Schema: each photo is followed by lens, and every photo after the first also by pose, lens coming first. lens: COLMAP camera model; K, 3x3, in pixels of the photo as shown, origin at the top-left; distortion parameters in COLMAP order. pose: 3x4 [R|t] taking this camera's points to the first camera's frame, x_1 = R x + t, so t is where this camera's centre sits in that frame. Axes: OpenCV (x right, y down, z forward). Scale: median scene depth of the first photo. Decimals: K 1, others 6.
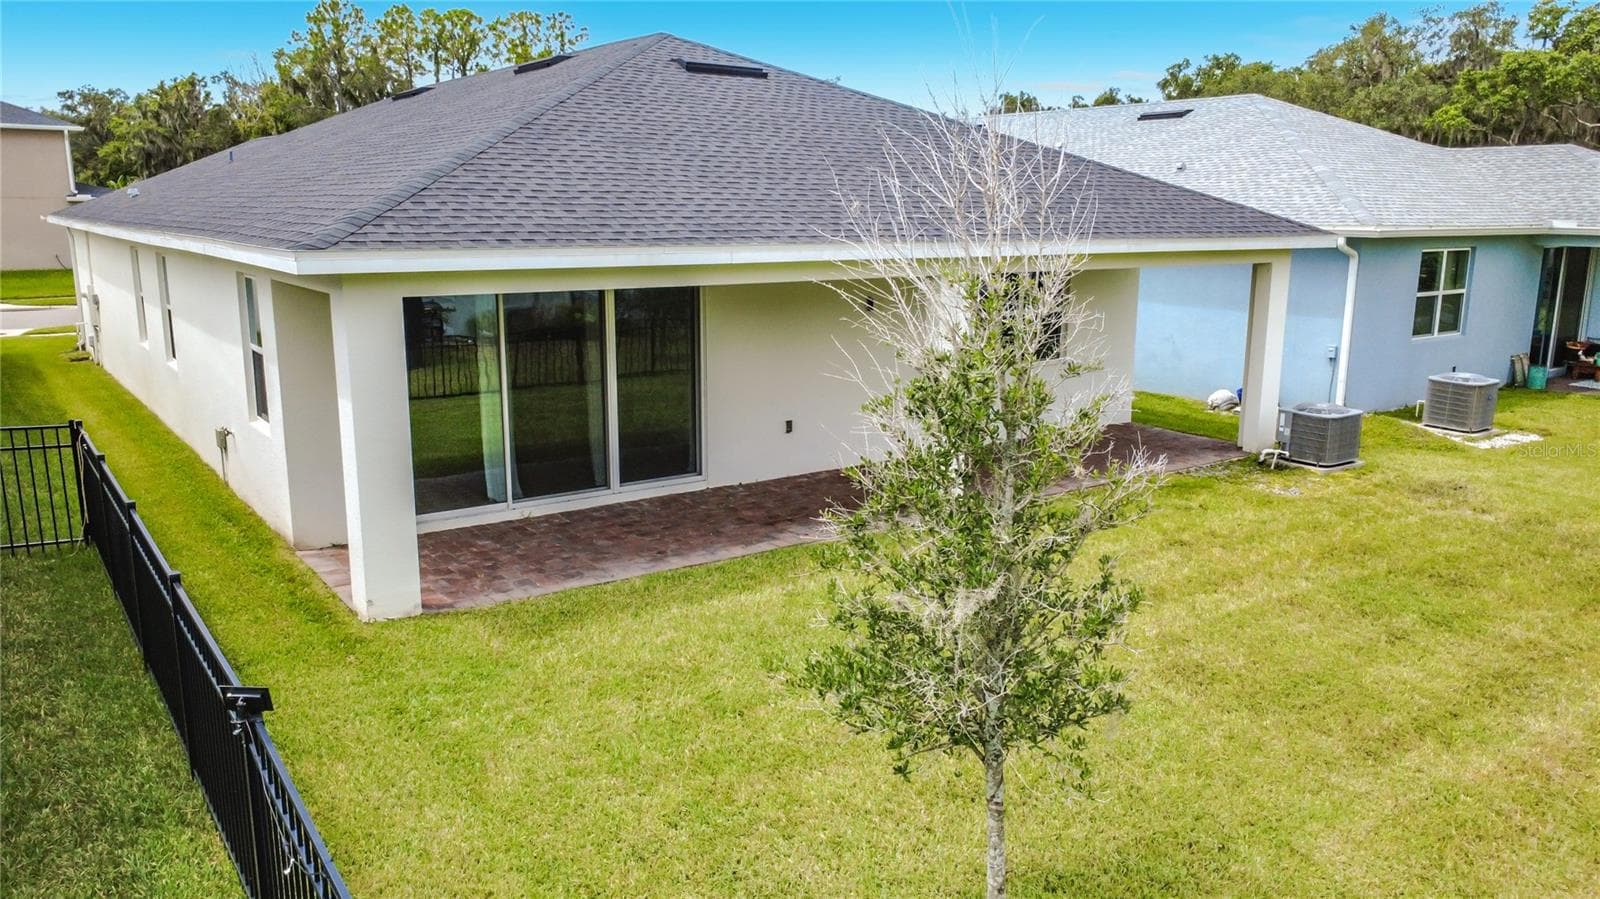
lens RADIAL K [[1167.3, 0, 790.1], [0, 1167.3, 442.7], [0, 0, 1]] dist [0.038729, 0.002958]
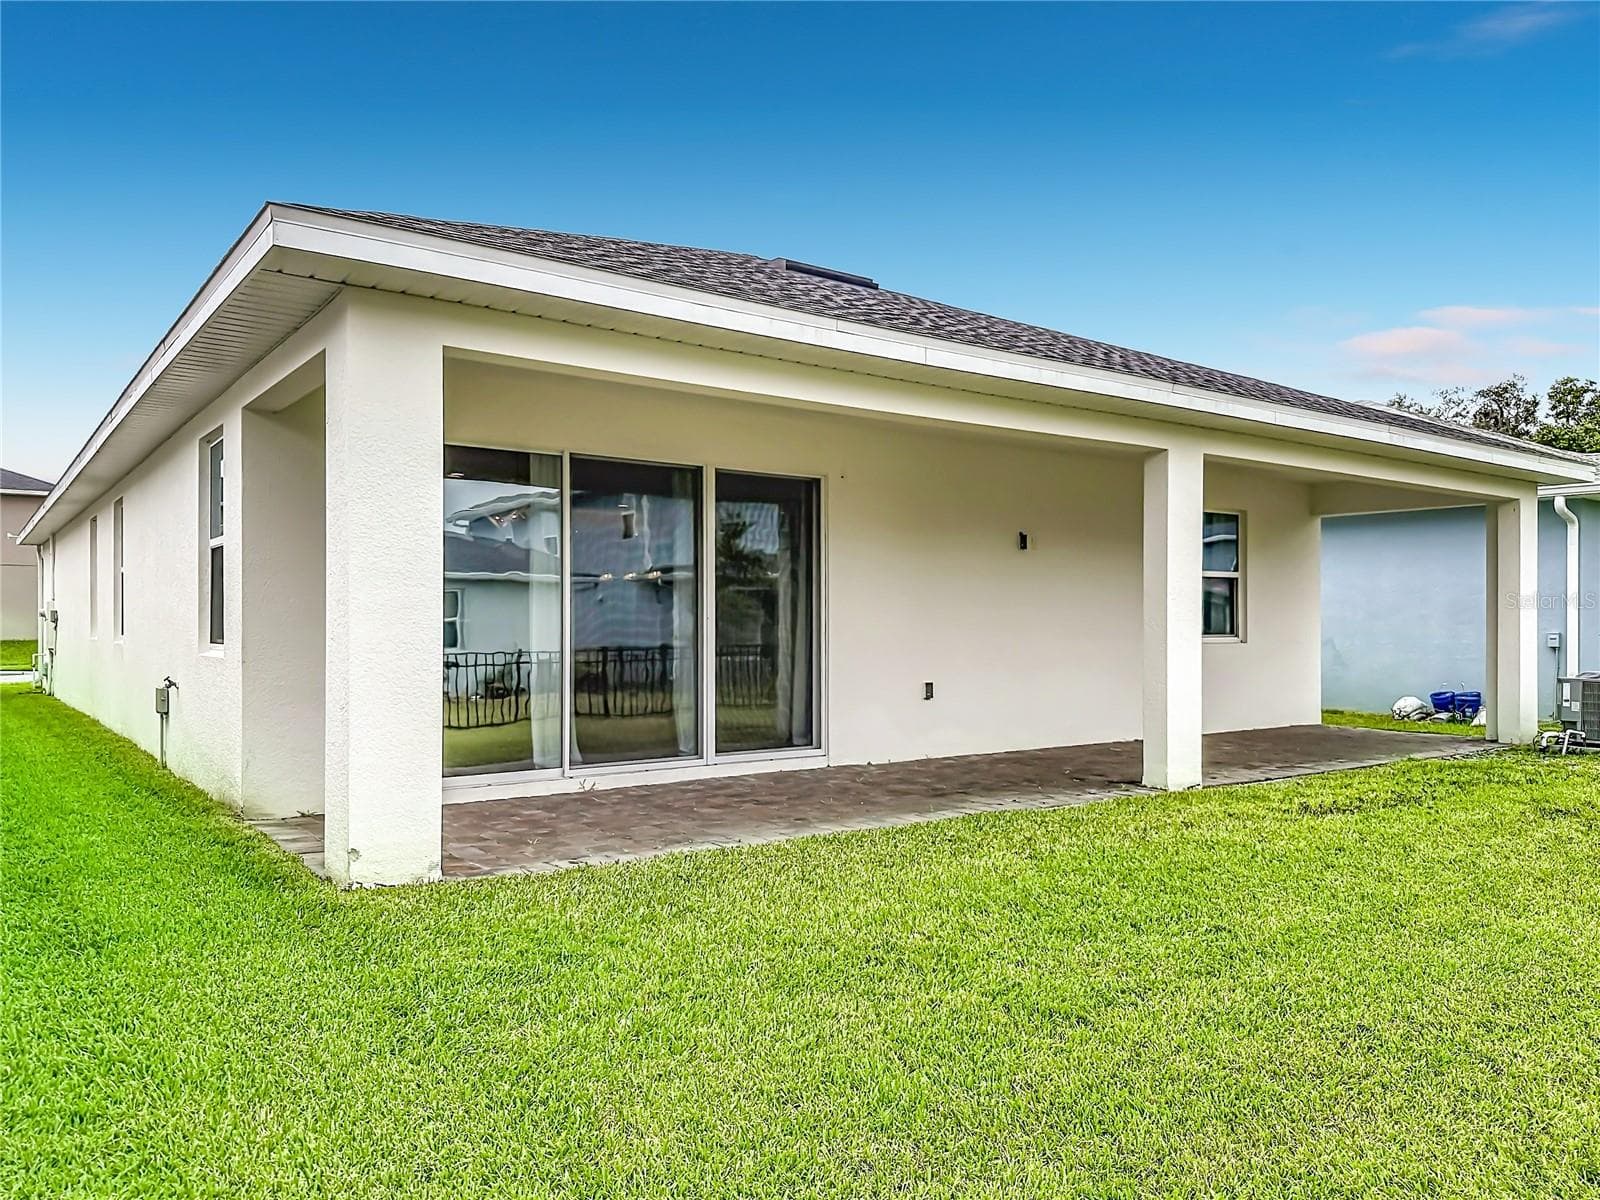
lens RADIAL K [[1144.1, 0, 803.5], [0, 1144.1, 635.0], [0, 0, 1]] dist [0.046592, -0.014904]
pose [[0.999862, -0.002790, 0.016388, -0.108323], [0.005904, 0.981136, -0.193230, 0.105646], [-0.015540, 0.193300, 0.981017, 0.310823]]
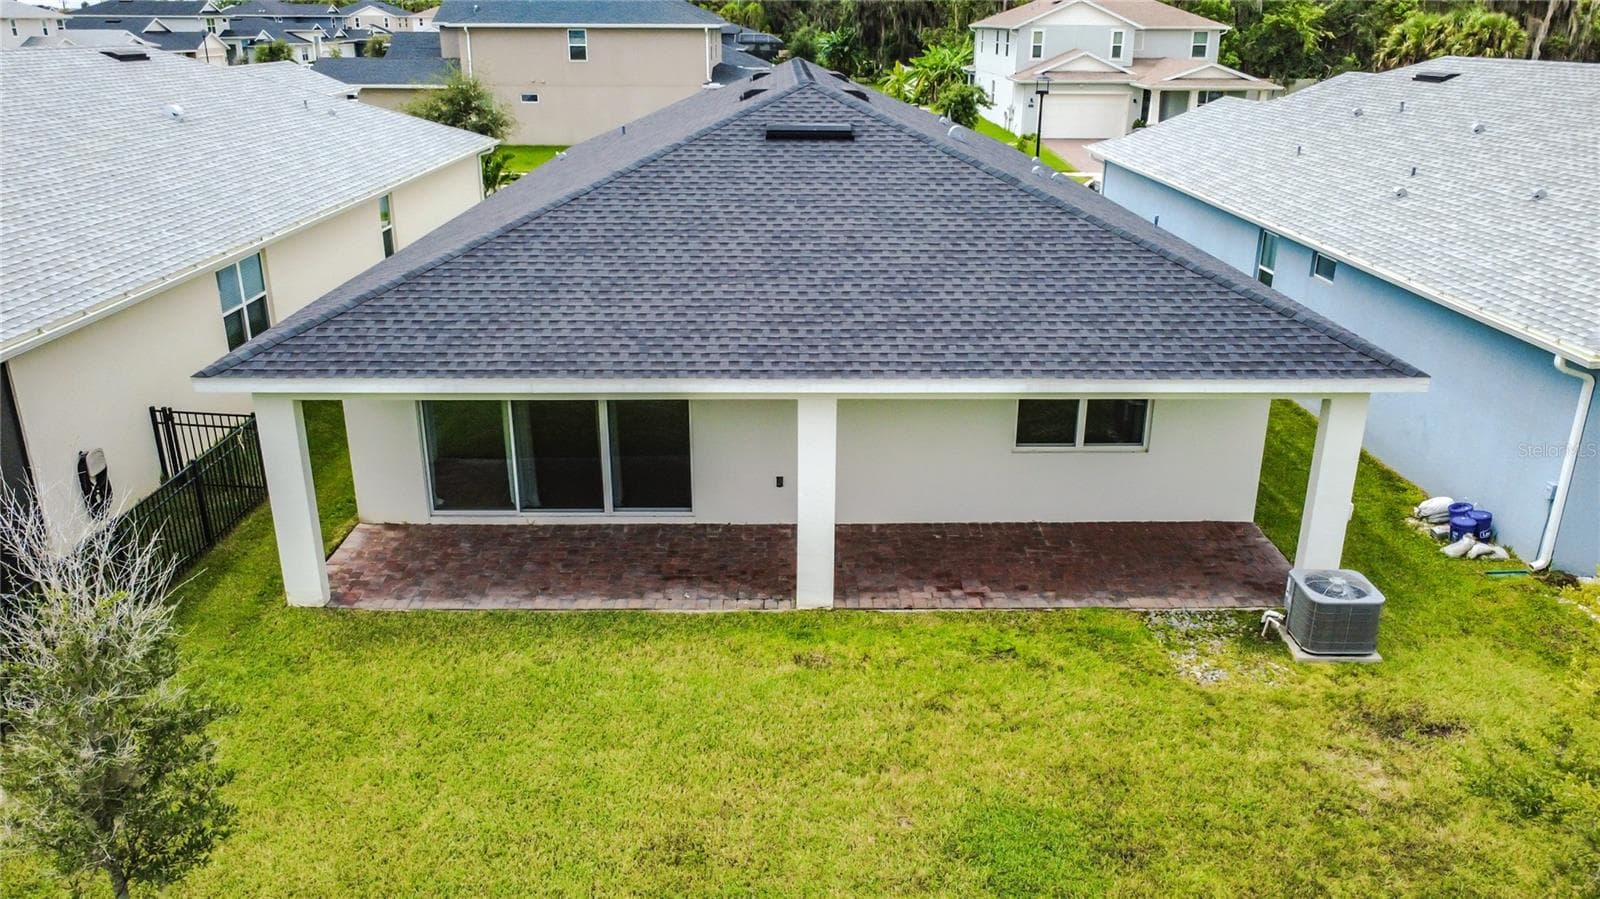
lens RADIAL K [[1167.3, 0, 801.8], [0, 1167.3, 451.5], [0, 0, 1]] dist [0.038729, 0.002958]
pose [[0.829415, 0.195081, -0.523464, 0.673267], [-0.114712, 0.976552, 0.182175, -0.279822], [0.546728, -0.091051, 0.832345, 0.109228]]
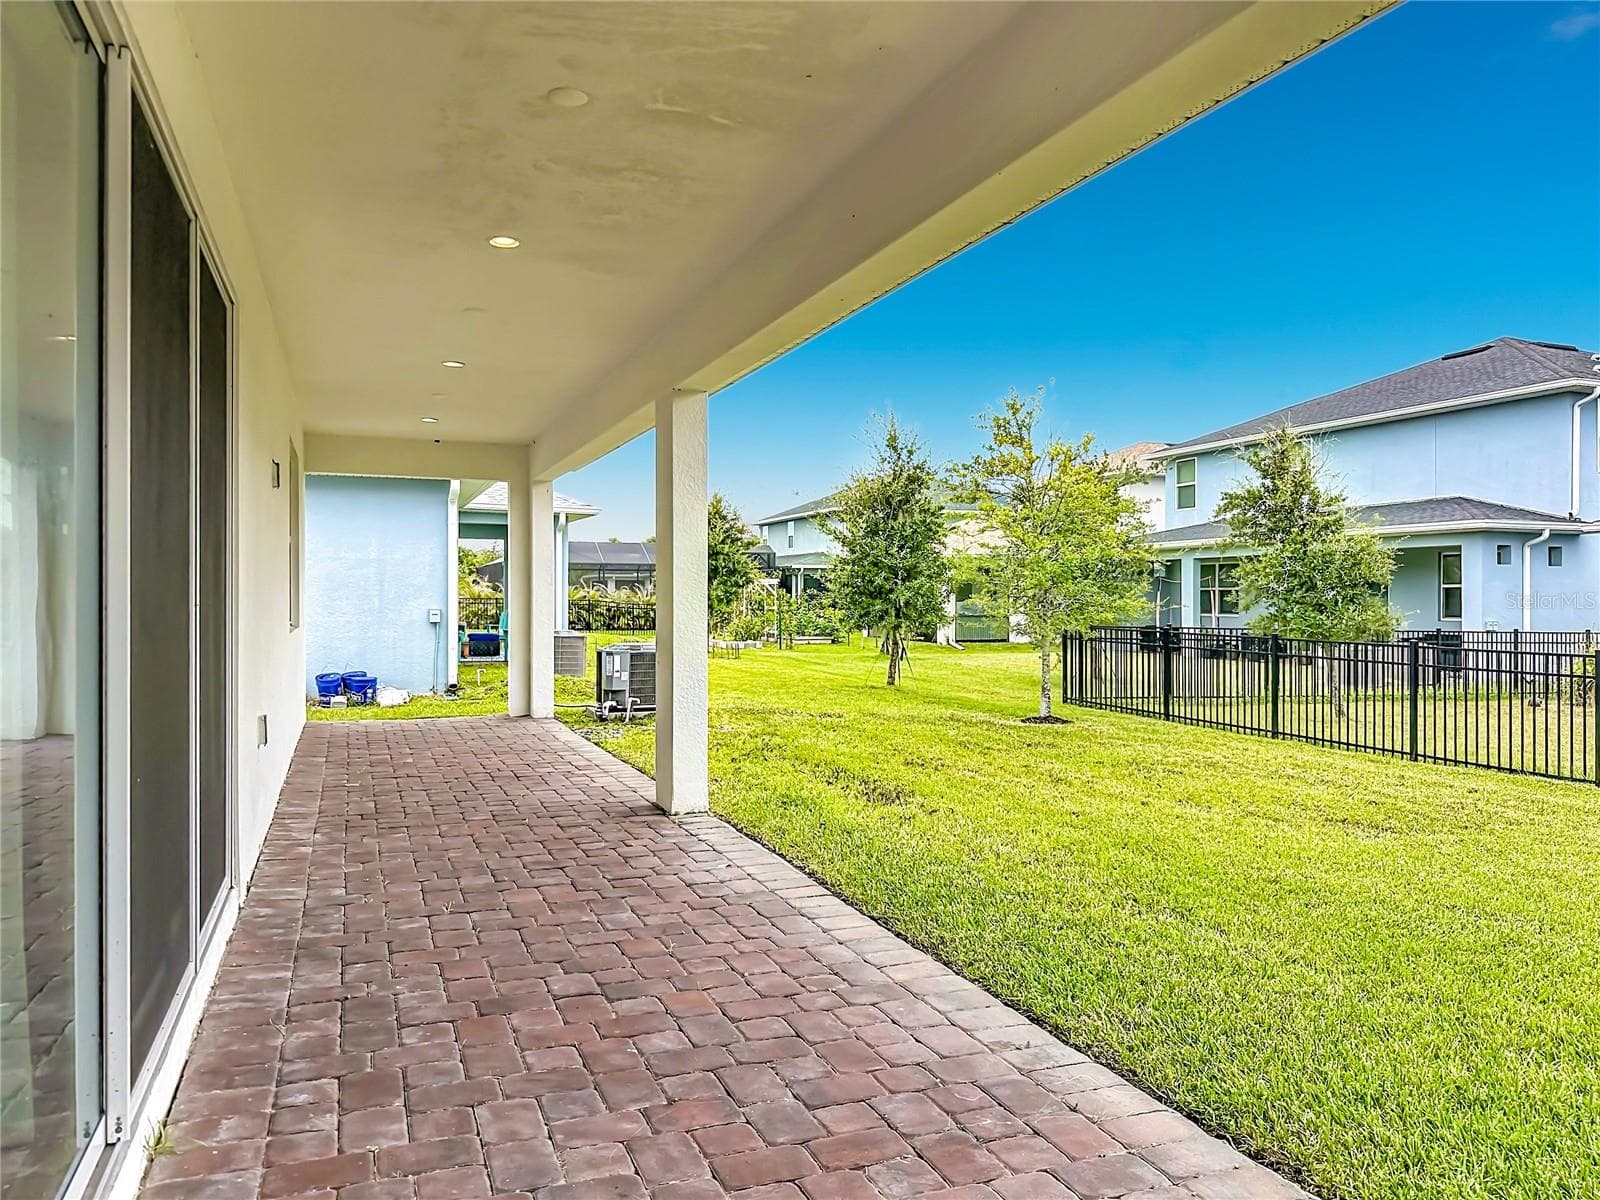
lens RADIAL K [[1144.1, 0, 806.0], [0, 1144.1, 599.9], [0, 0, 1]] dist [0.046592, -0.014904]
pose [[0.239344, -0.005084, 0.970921, -0.399712], [0.196729, 0.979498, -0.043367, -0.002674], [-0.950796, 0.201388, 0.235437, 0.814033]]
